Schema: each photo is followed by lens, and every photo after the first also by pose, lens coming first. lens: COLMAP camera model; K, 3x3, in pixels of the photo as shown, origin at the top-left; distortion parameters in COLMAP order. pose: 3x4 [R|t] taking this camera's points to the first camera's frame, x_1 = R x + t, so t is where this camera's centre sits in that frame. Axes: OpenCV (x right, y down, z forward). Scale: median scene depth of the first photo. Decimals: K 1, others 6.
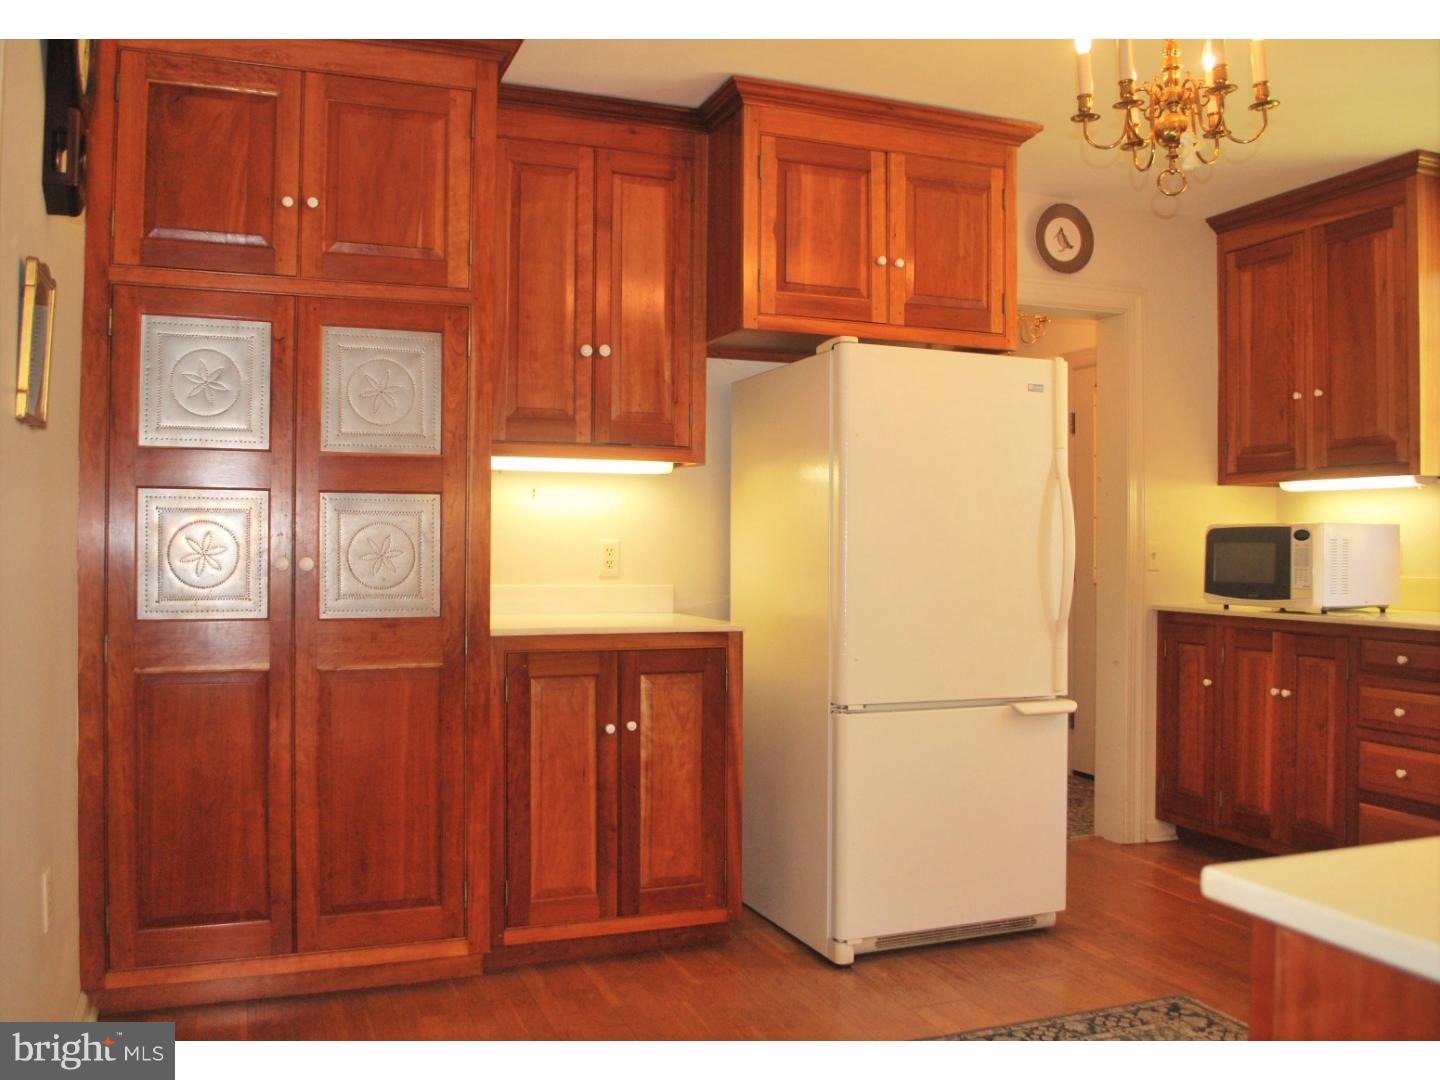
lens RADIAL K [[1266.5, 0, 720.0], [0, 1266.5, 540.0], [0, 0, 1]] dist [-0.064758, 0.003580]
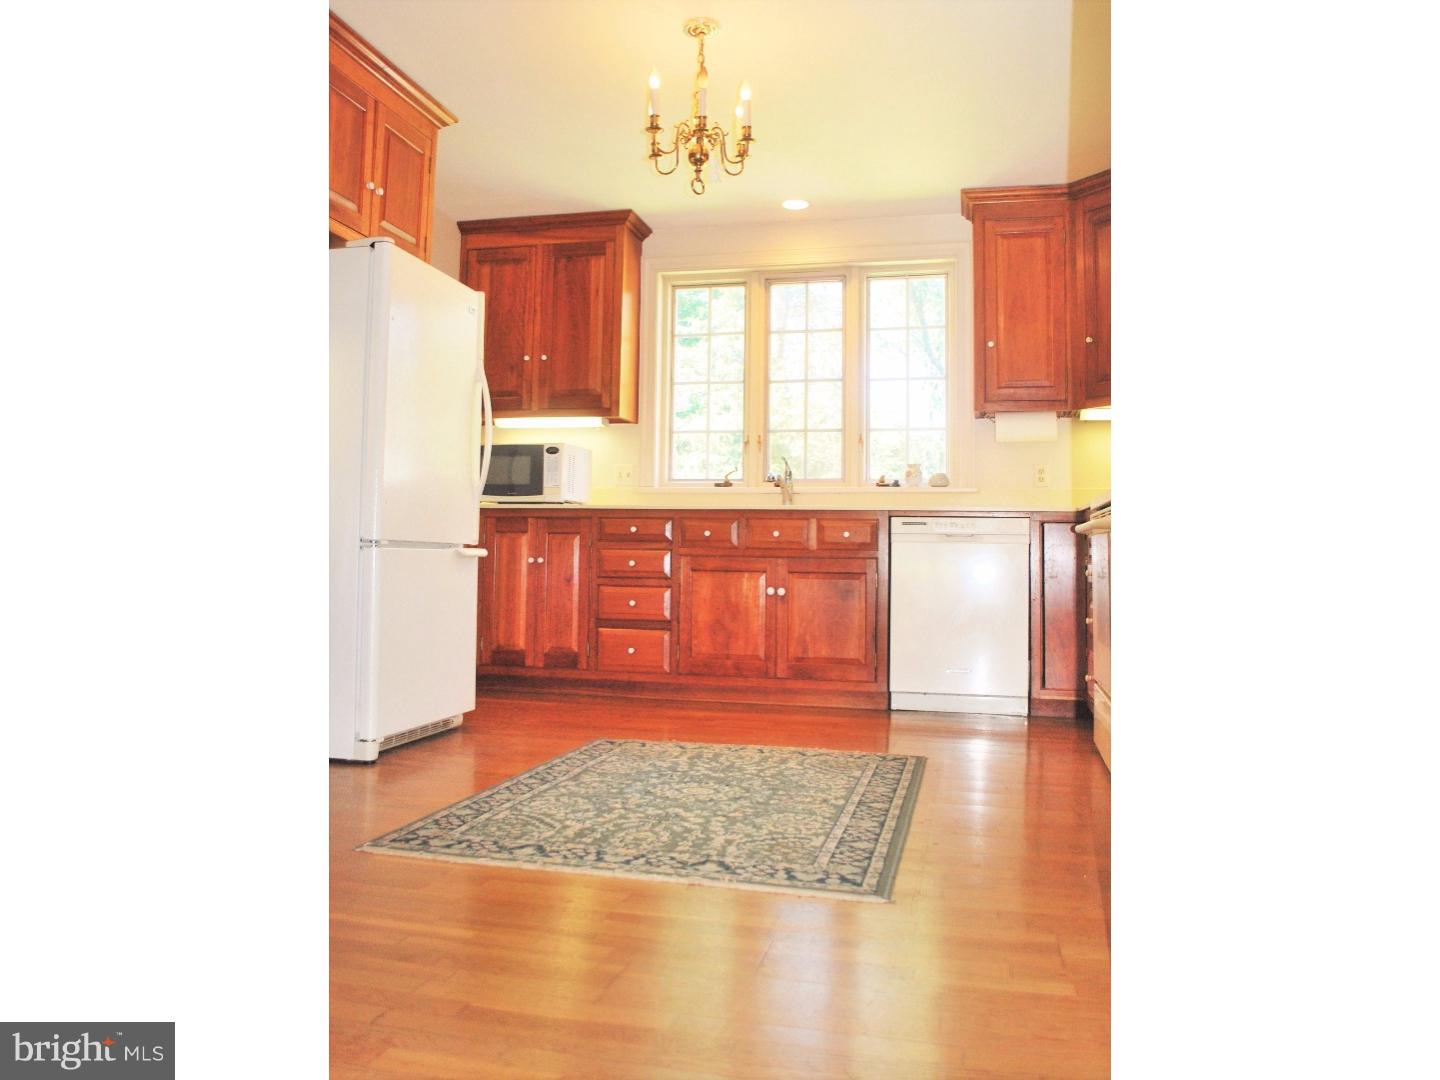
lens RADIAL K [[1093.0, 0, 718.3], [0, 1093.0, 495.2], [0, 0, 1]] dist [-0.055520, -0.000439]
pose [[0.574321, 0.051475, 0.817010, -0.457475], [-0.015110, 0.998518, -0.052289, 0.111532], [-0.818491, 0.017685, 0.574247, 0.116208]]
